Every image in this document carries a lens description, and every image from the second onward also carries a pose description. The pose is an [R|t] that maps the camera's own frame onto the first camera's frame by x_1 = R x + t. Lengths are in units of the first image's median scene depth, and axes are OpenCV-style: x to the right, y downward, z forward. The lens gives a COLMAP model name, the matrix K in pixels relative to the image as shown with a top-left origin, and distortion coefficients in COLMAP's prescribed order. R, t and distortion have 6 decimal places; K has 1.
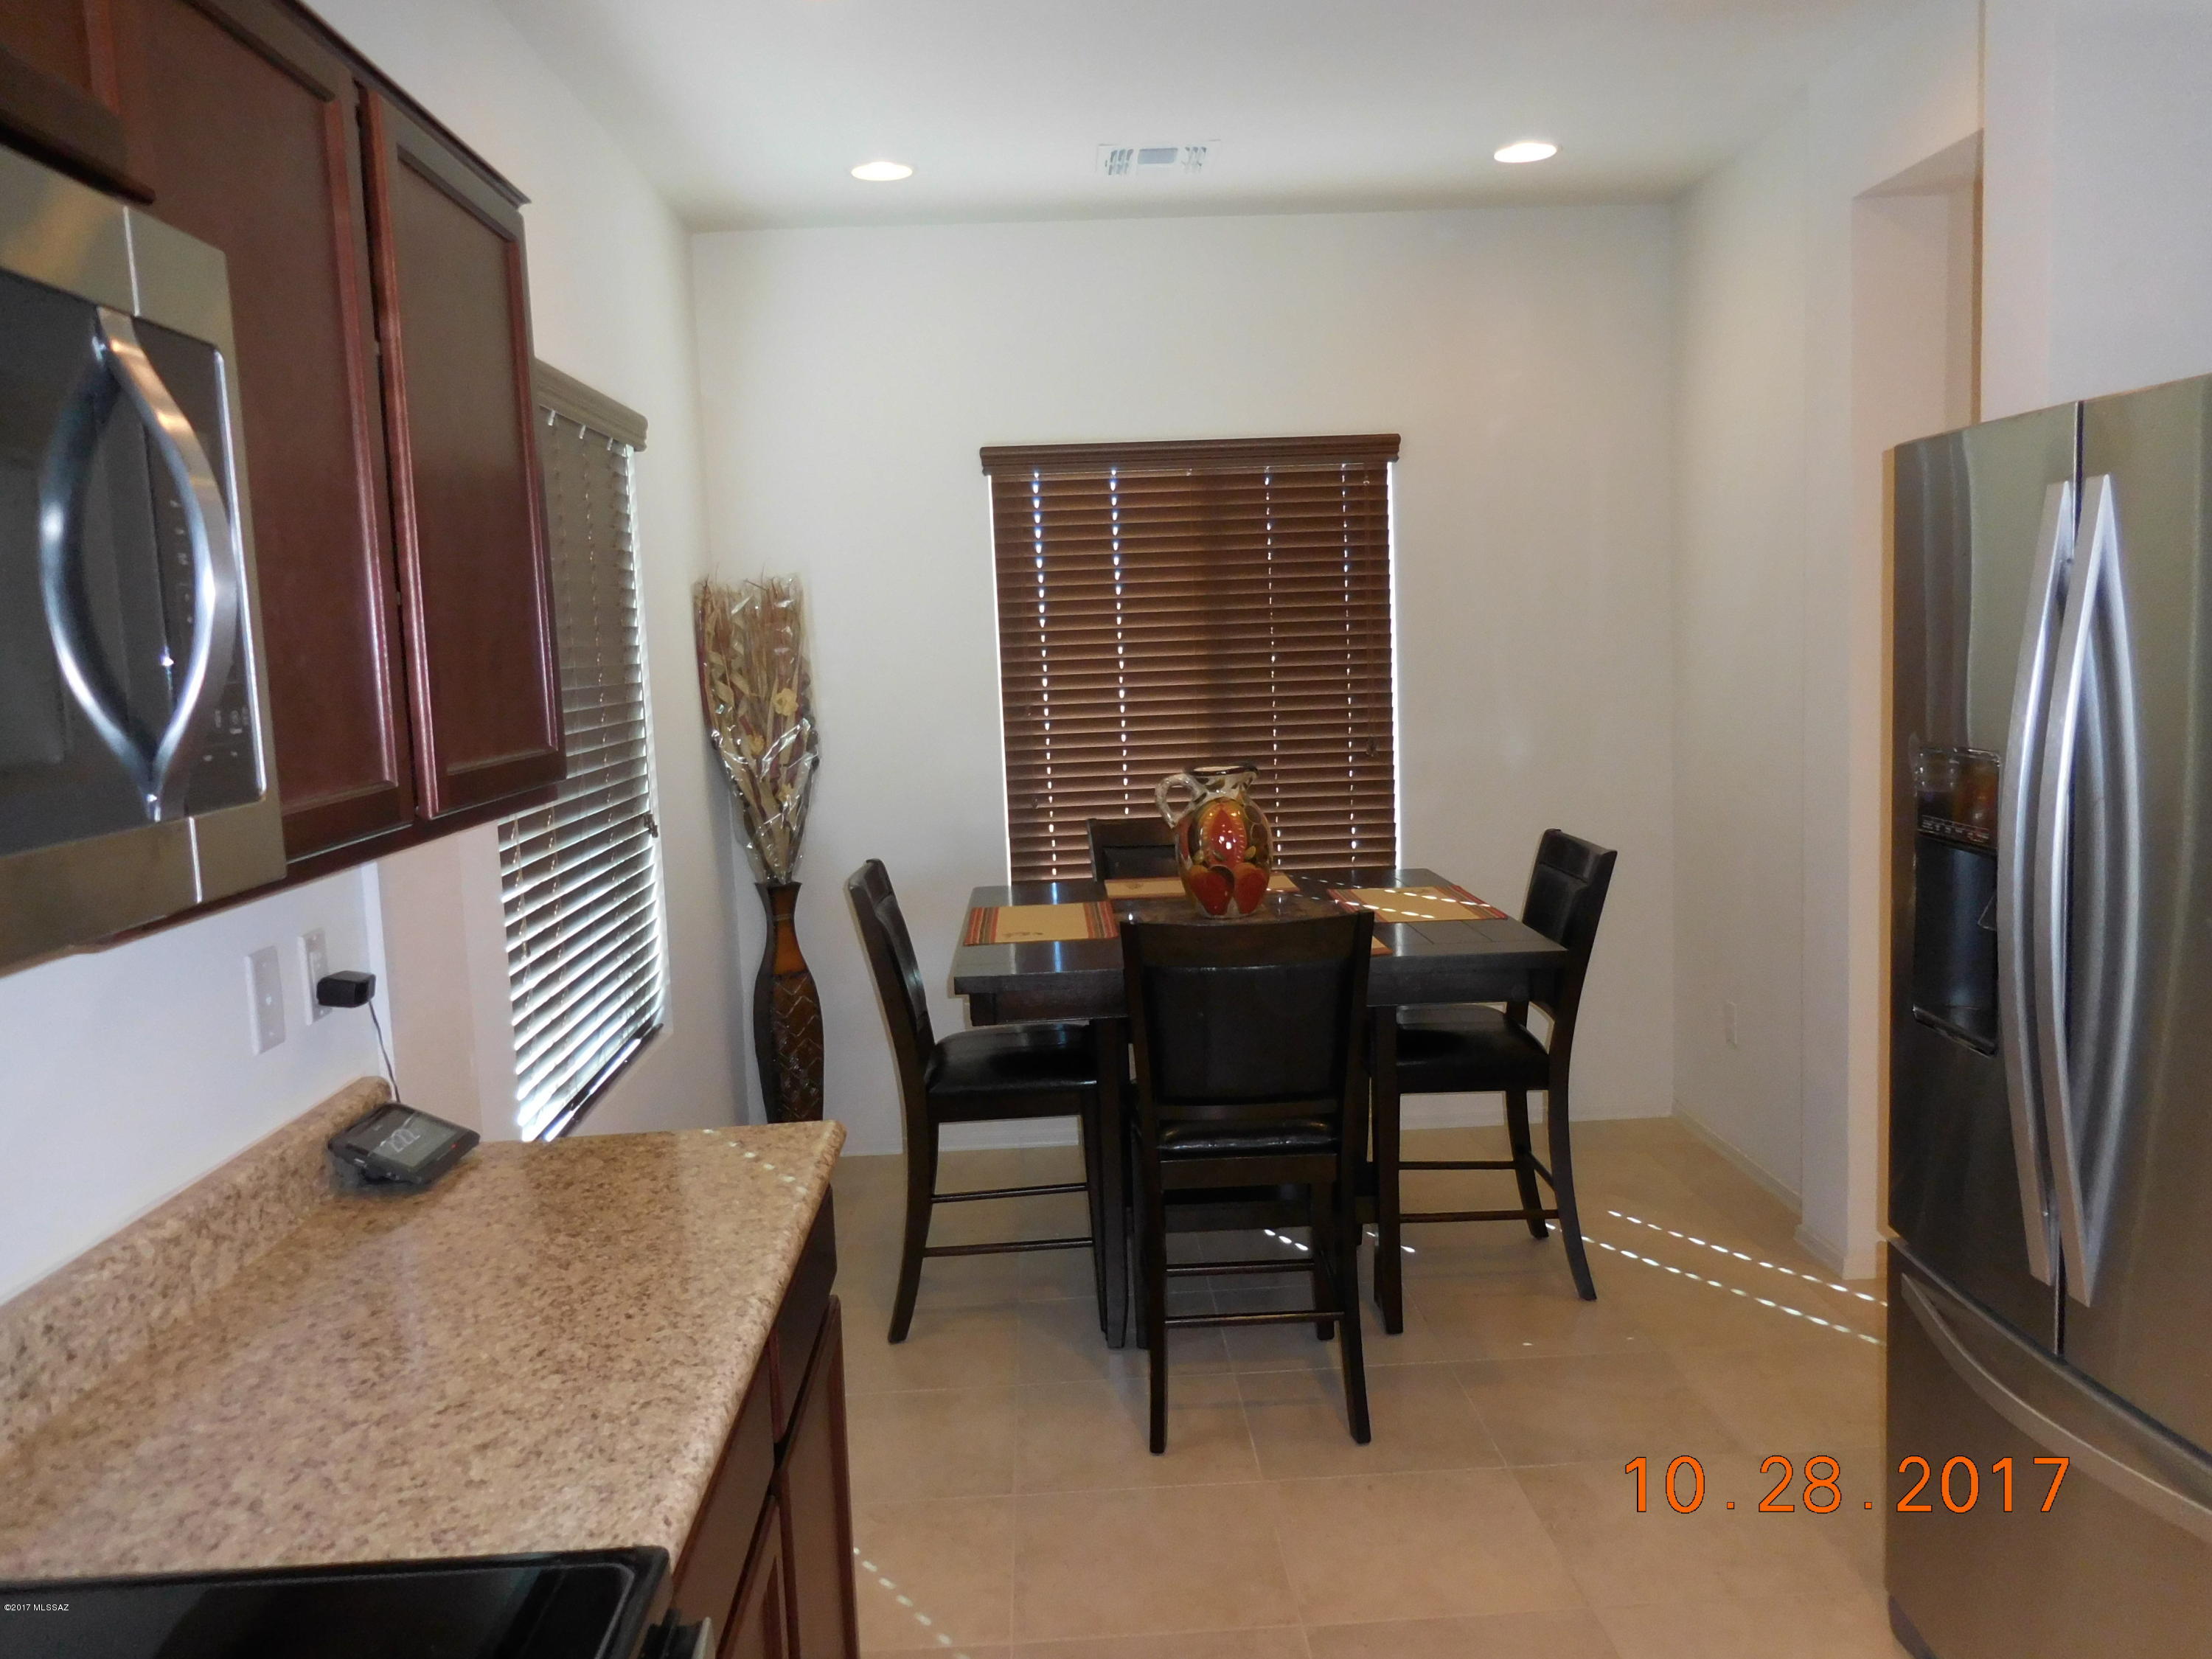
lens RADIAL K [[1709.3, 0, 1106.0], [0, 1709.3, 829.5], [0, 0, 1]] dist [-0.004221, -0.005526]
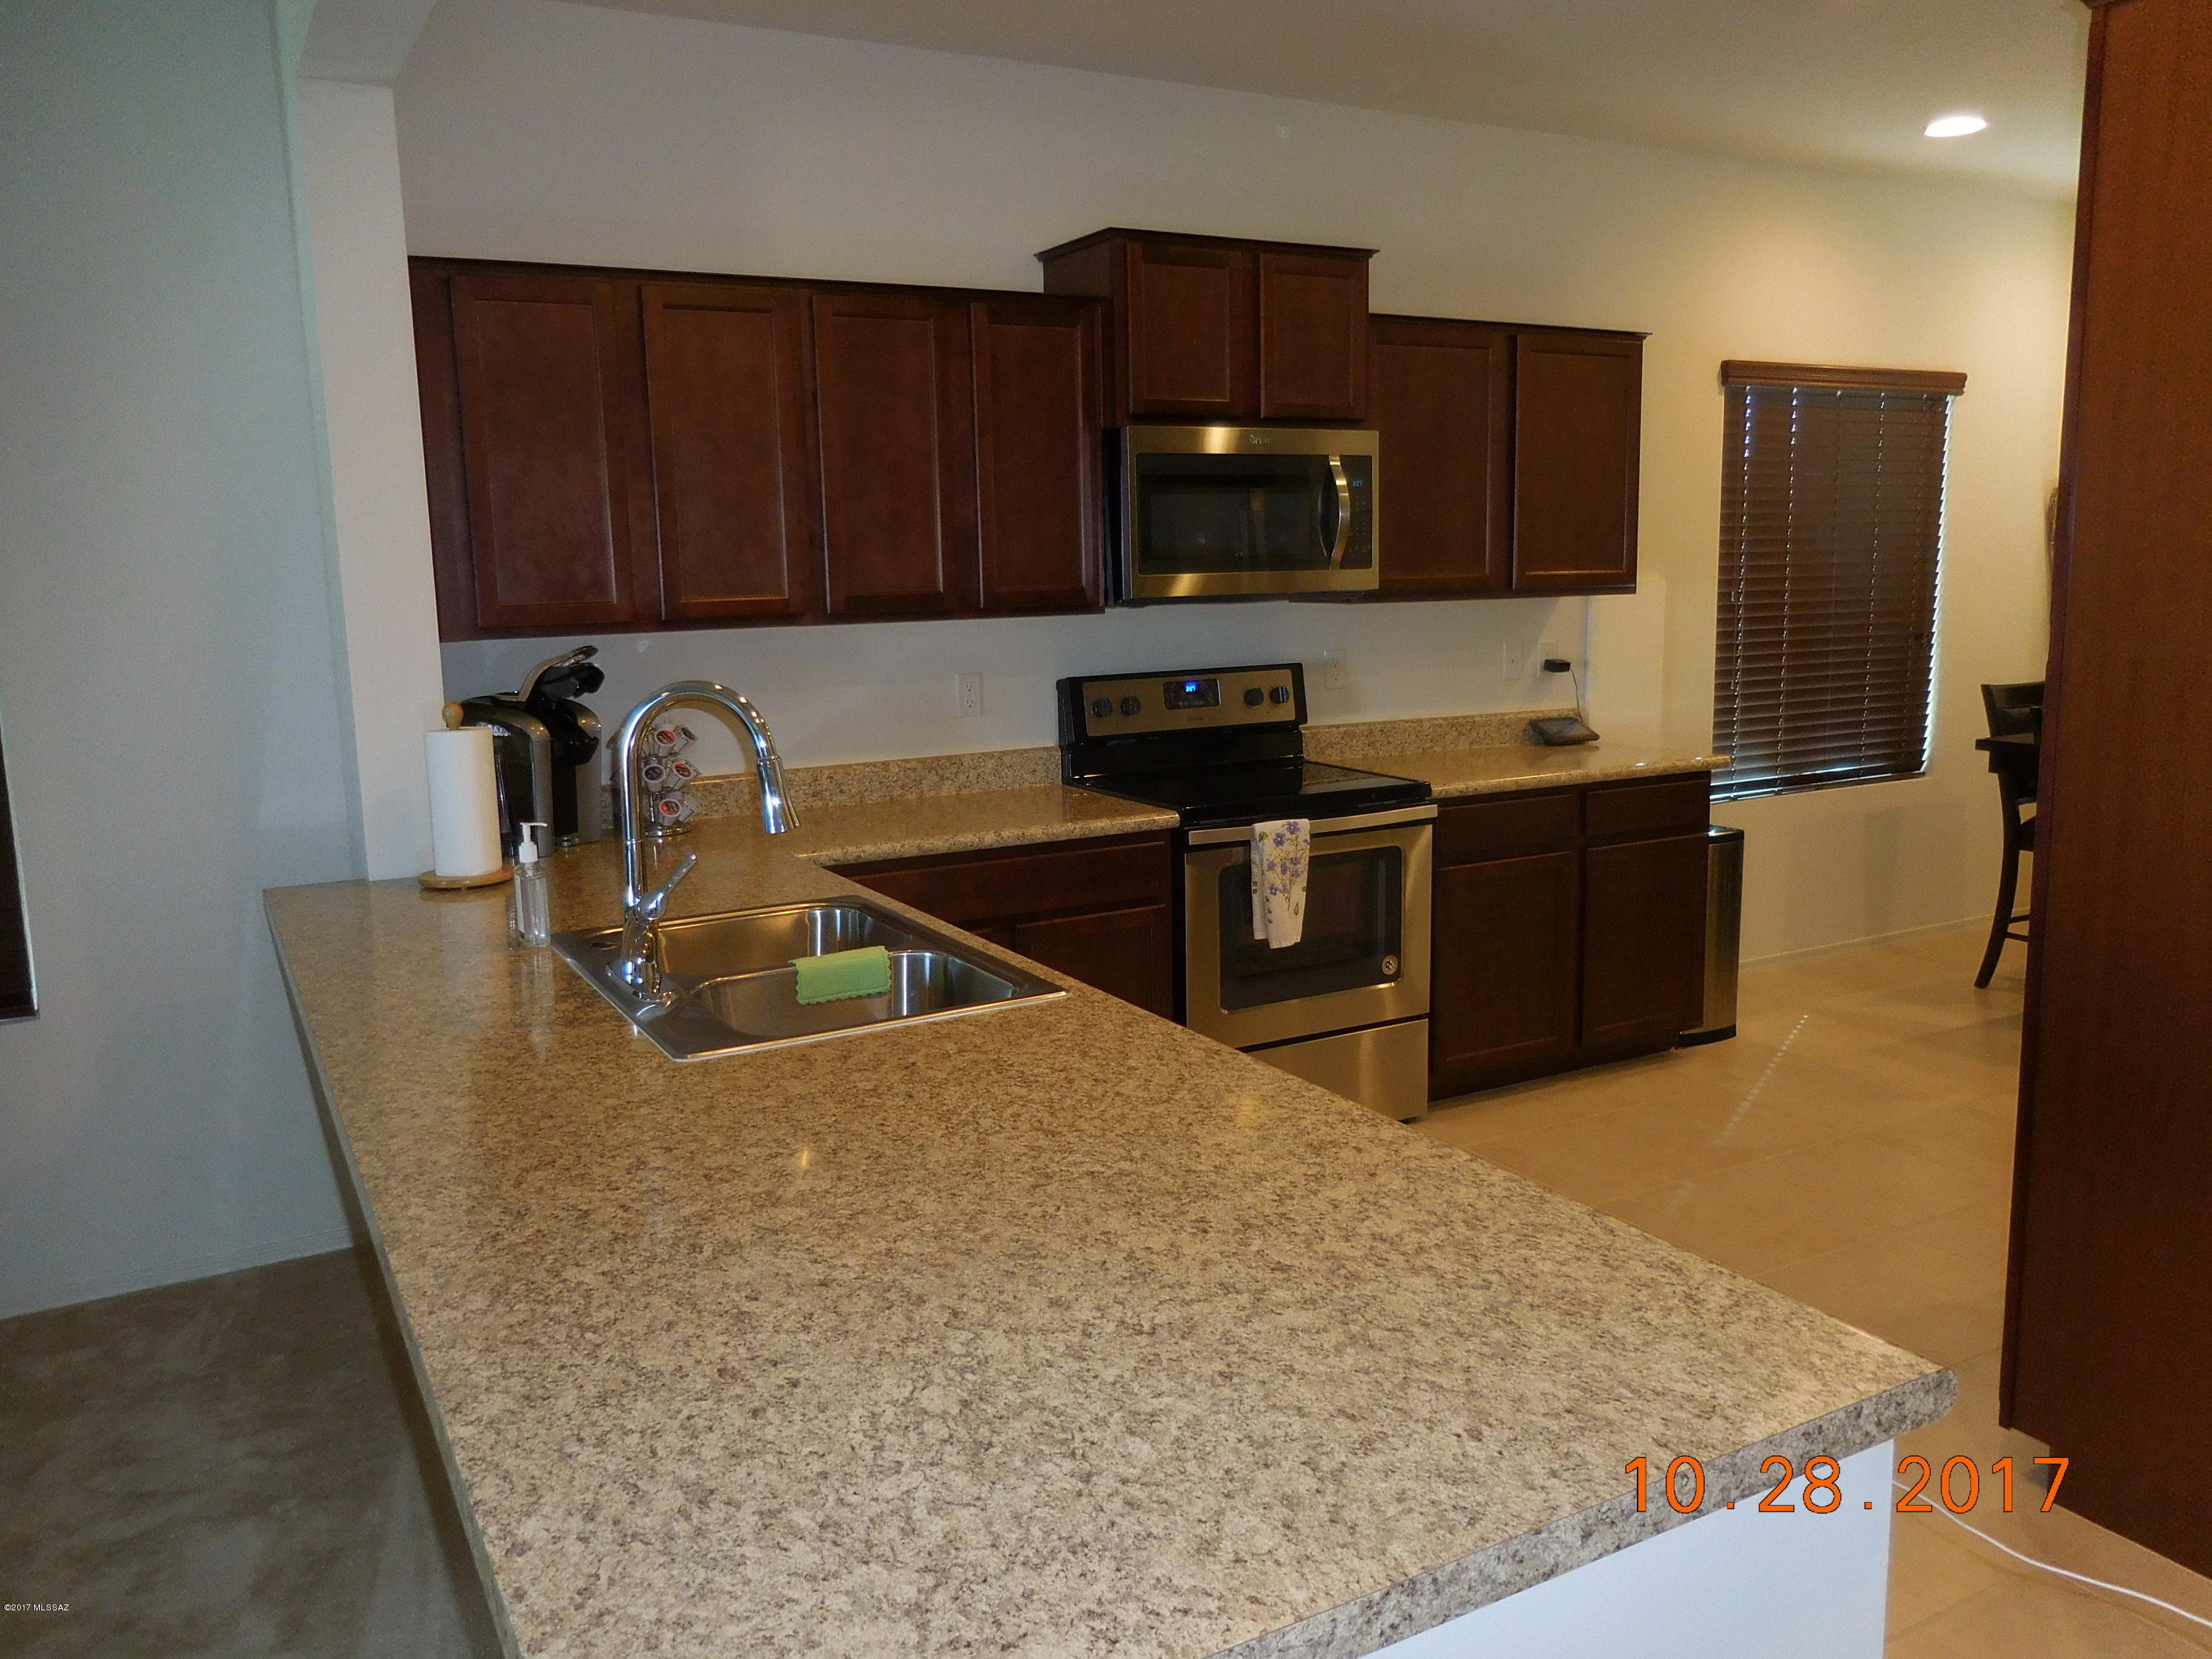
lens RADIAL K [[1709.3, 0, 1106.0], [0, 1709.3, 829.5], [0, 0, 1]] dist [-0.004221, -0.005526]
pose [[-0.894557, 0.133129, -0.426667, 0.037464], [0.015386, 0.963217, 0.268284, -0.210483], [0.446689, 0.233431, -0.863701, 2.210443]]
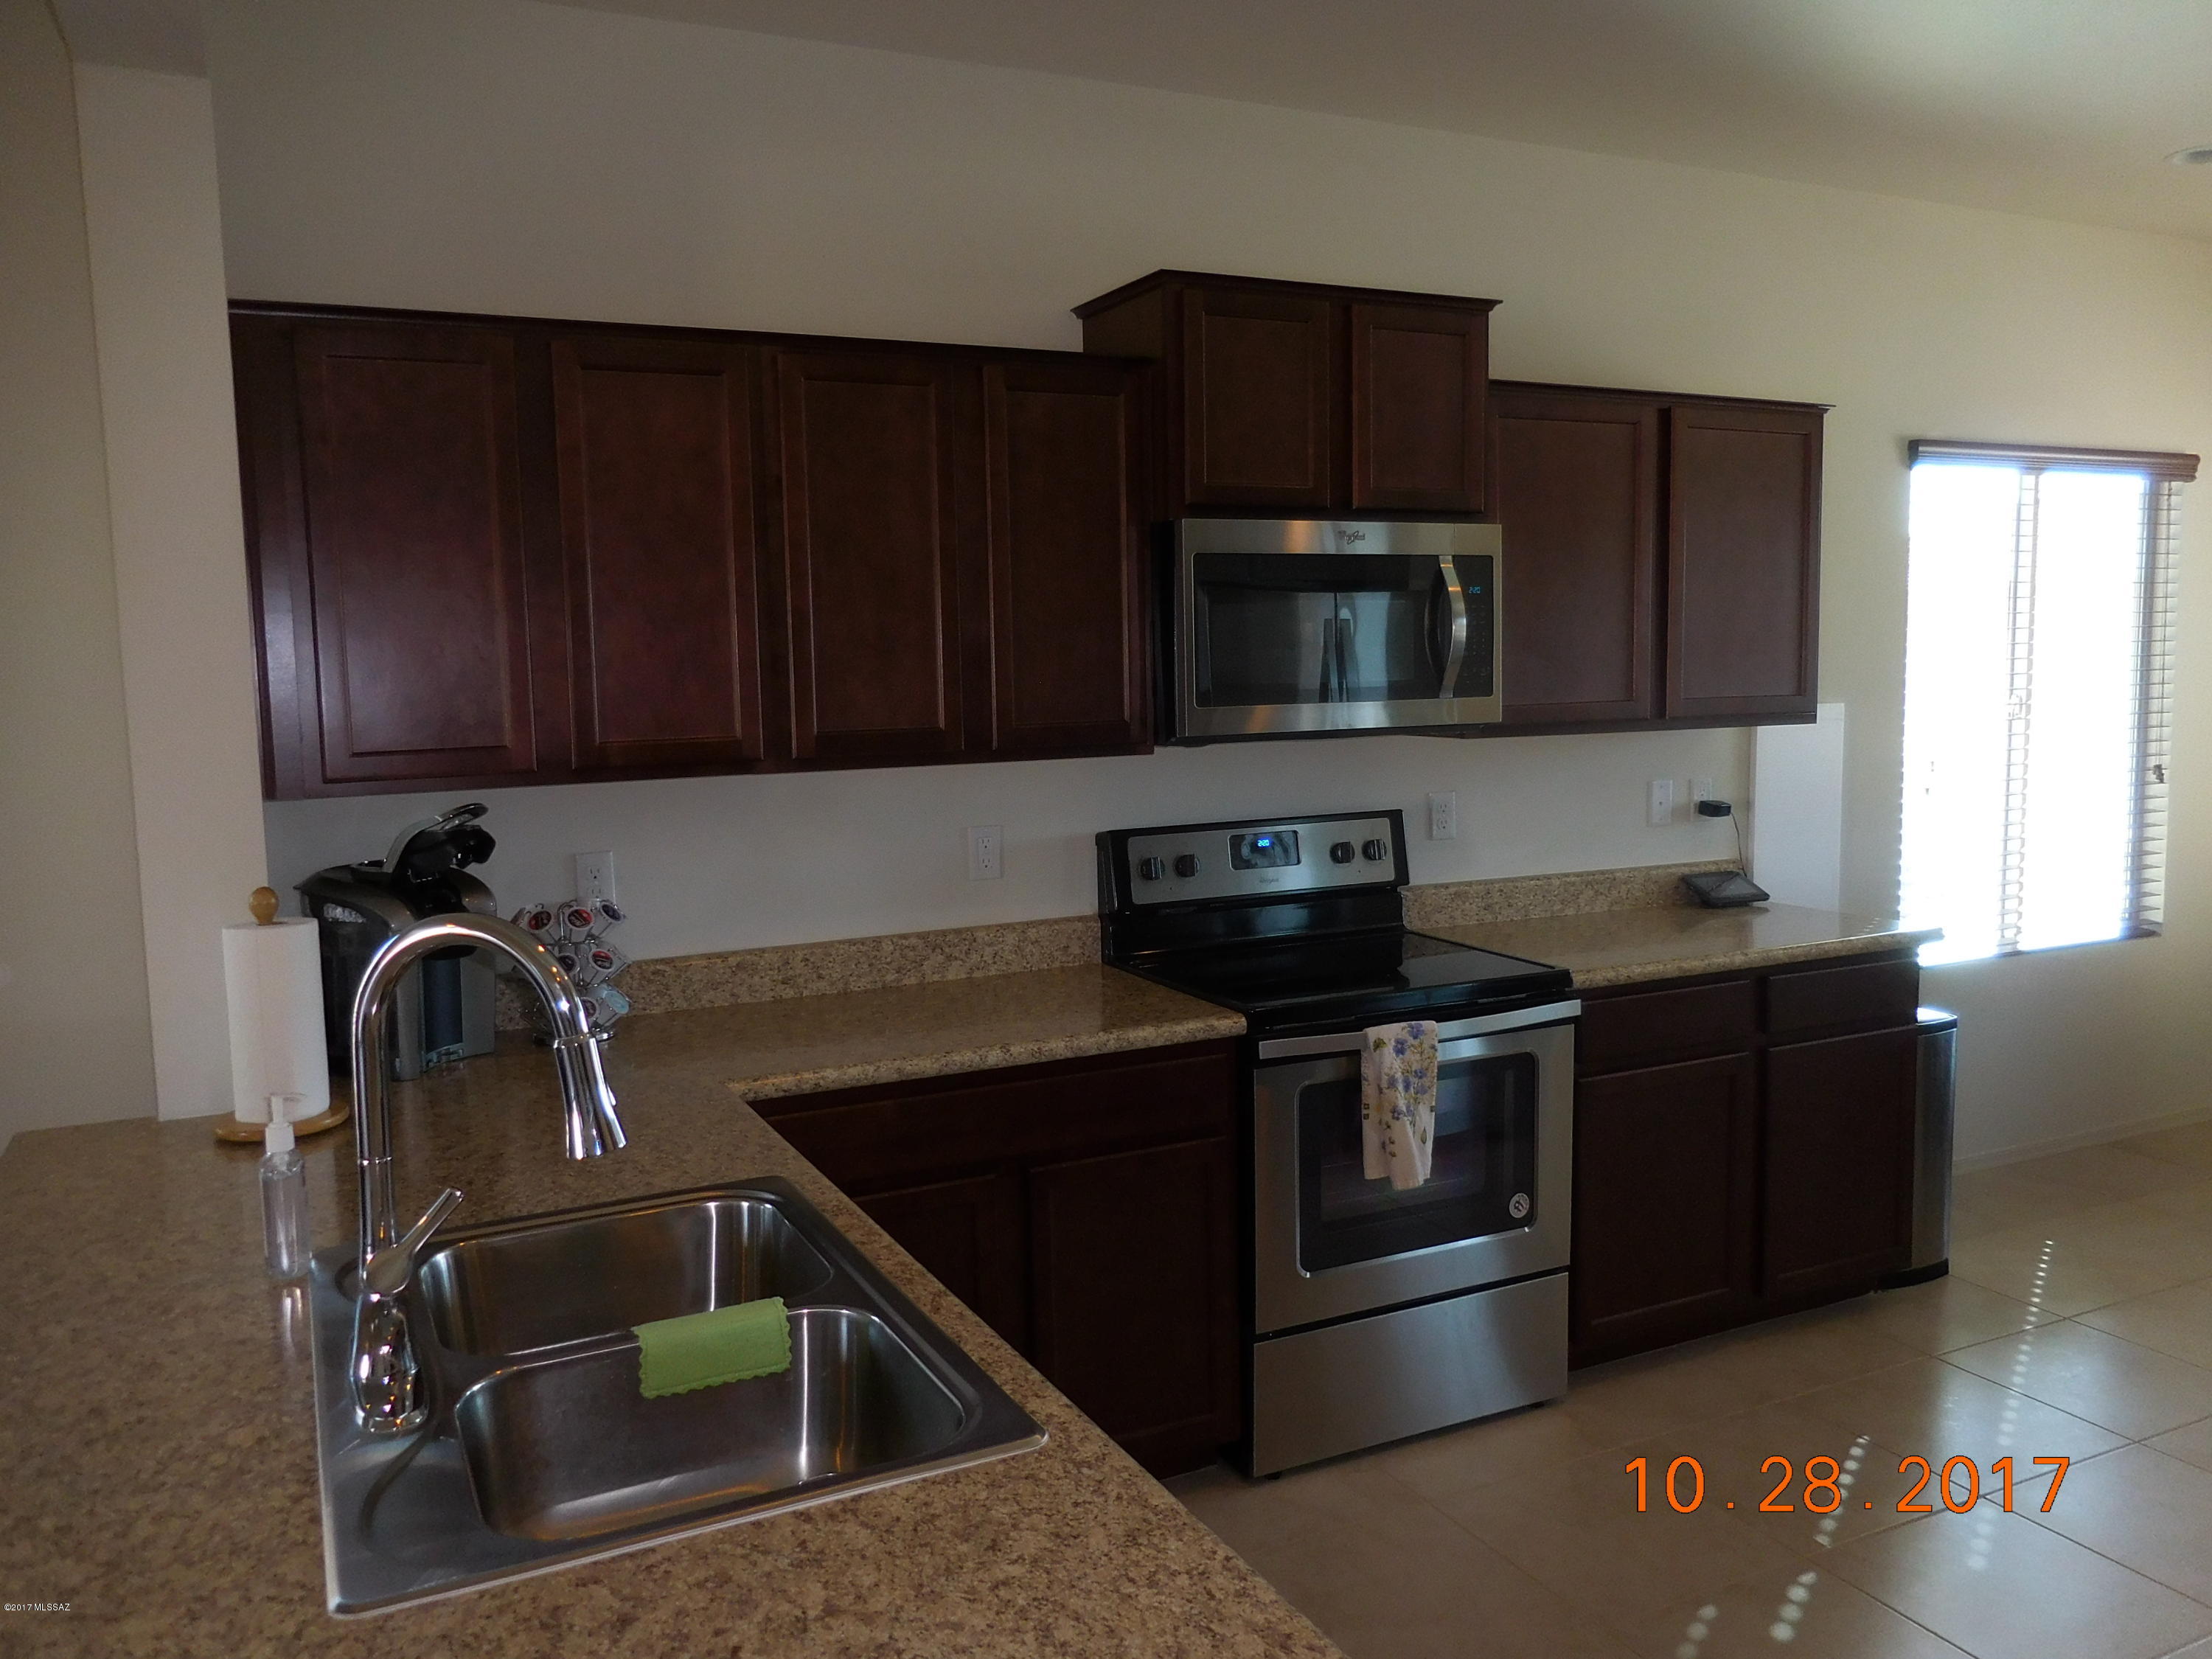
lens RADIAL K [[1709.3, 0, 1106.0], [0, 1709.3, 829.5], [0, 0, 1]] dist [-0.004221, -0.005526]
pose [[-0.915353, 0.104032, -0.388981, -0.279719], [0.019589, 0.976409, 0.215041, -0.181259], [0.402176, 0.189219, -0.895796, 1.675321]]
